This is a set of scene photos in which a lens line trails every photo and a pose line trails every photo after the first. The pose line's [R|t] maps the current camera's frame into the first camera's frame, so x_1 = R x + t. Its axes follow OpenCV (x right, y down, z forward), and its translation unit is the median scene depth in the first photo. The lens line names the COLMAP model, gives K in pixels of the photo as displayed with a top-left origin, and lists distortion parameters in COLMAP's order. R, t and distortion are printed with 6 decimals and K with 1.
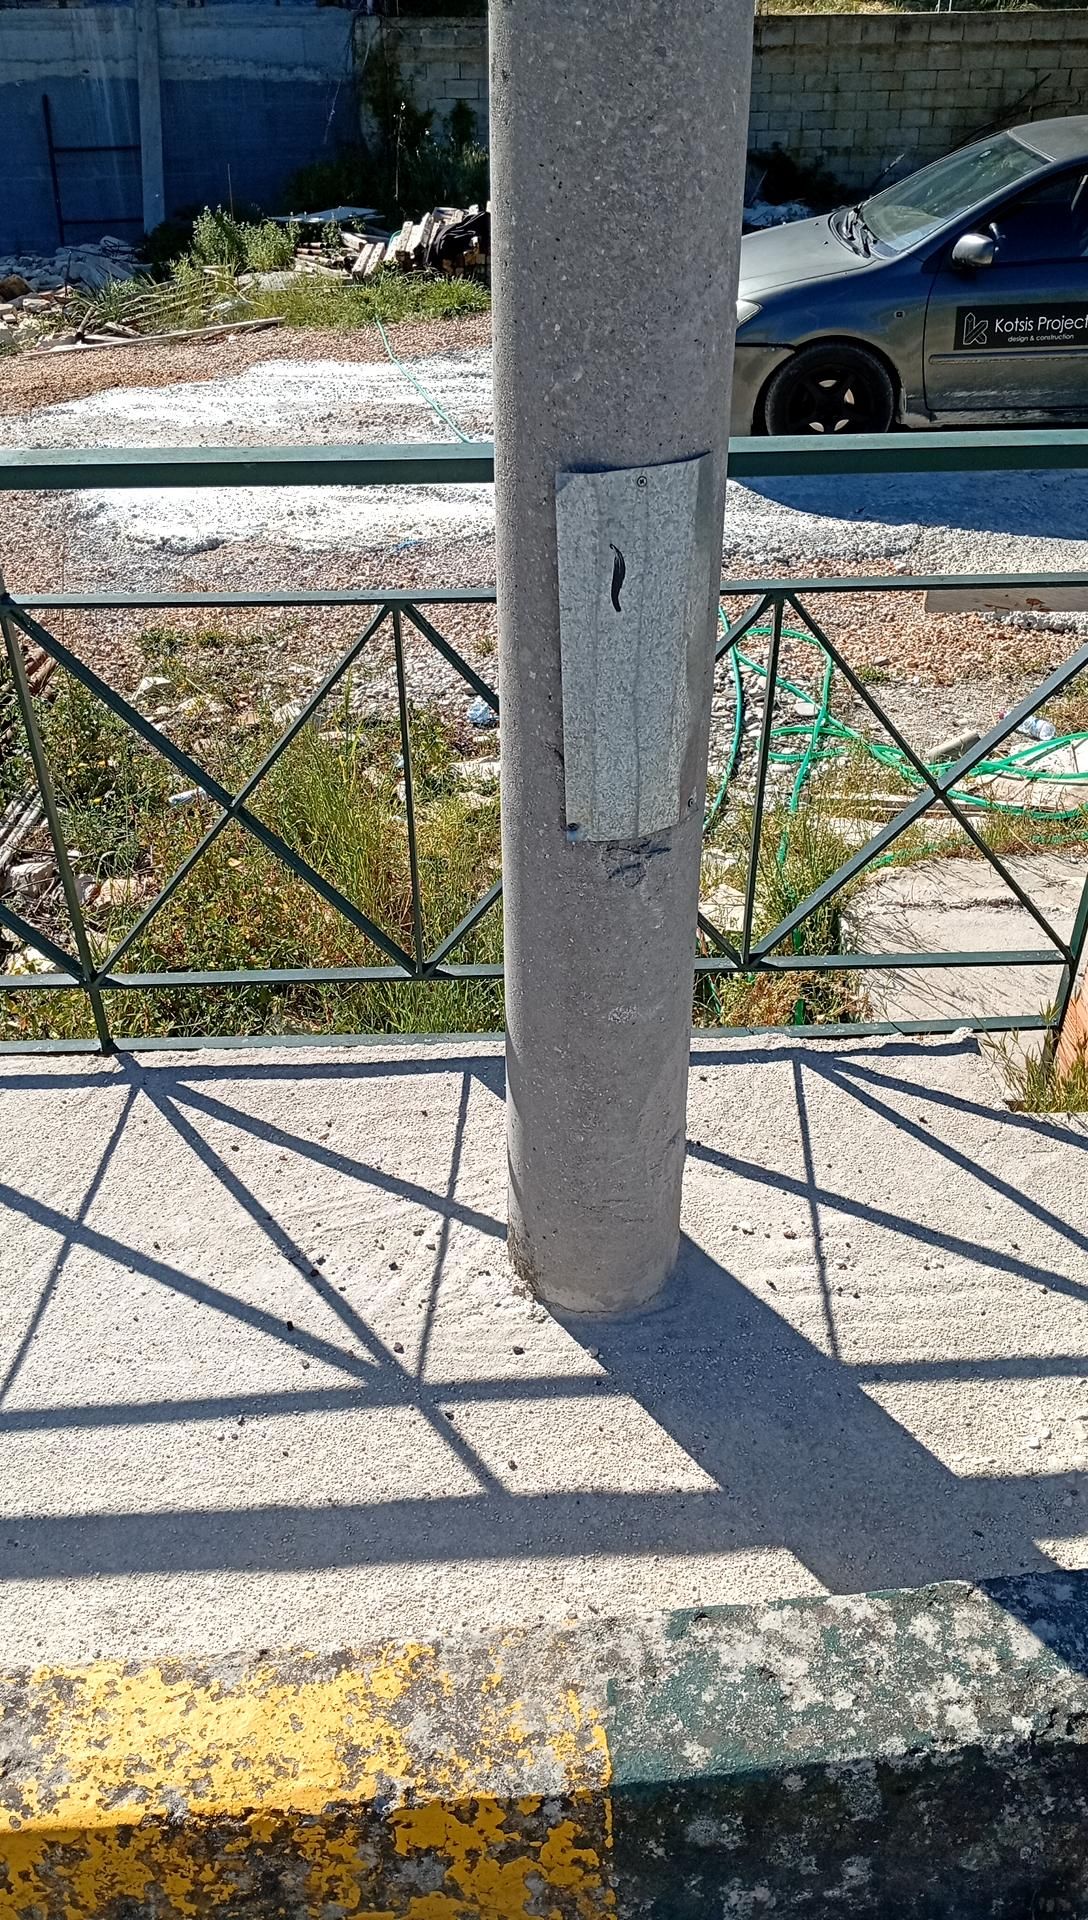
lens RADIAL K [[1511.9, 0, 563.0], [0, 1511.9, 949.2], [0, 0, 1]] dist [0.003378, -0.041863]
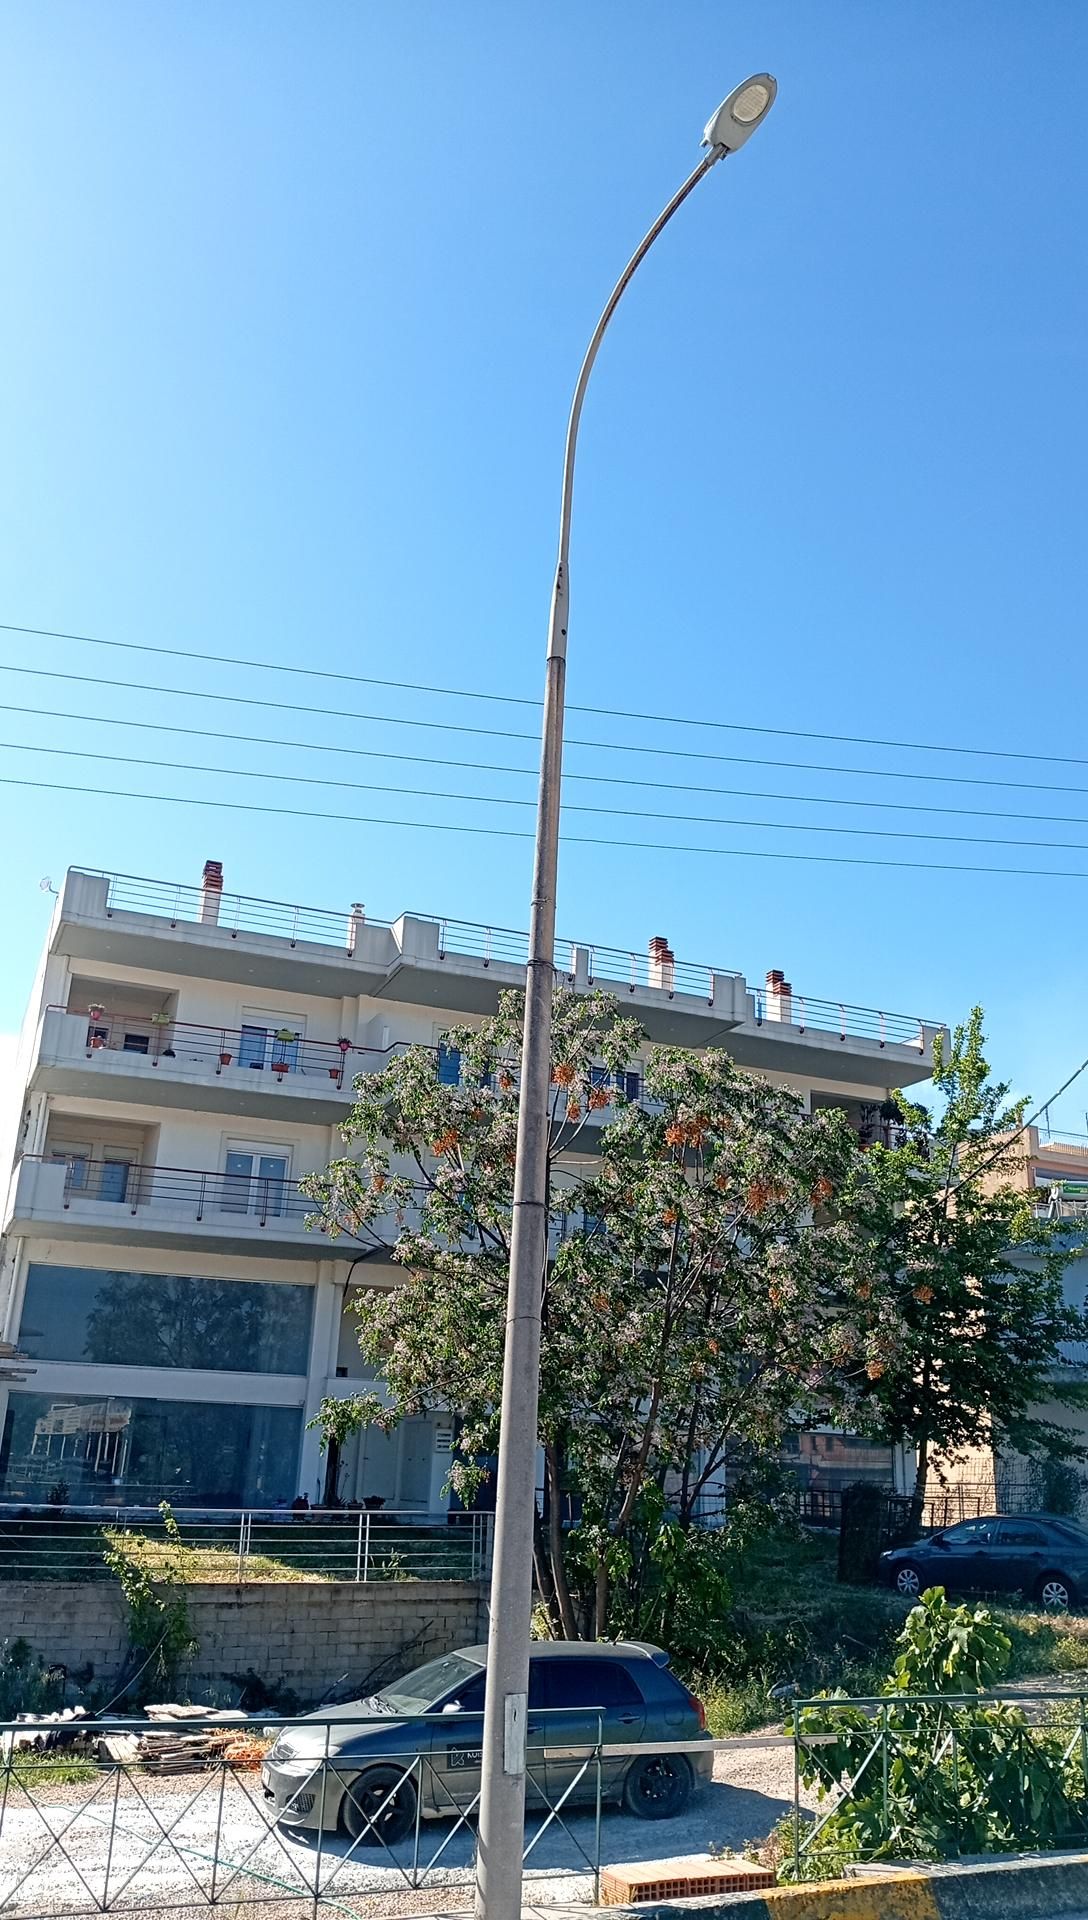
lens RADIAL K [[1493.4, 0, 556.1], [0, 1493.4, 954.9], [0, 0, 1]] dist [0.107403, -0.195134]
pose [[0.922733, 0.159954, 0.350683, -0.206444], [0.188509, 0.606308, -0.772564, 0.219488], [-0.336197, 0.778977, 0.529308, -0.383606]]
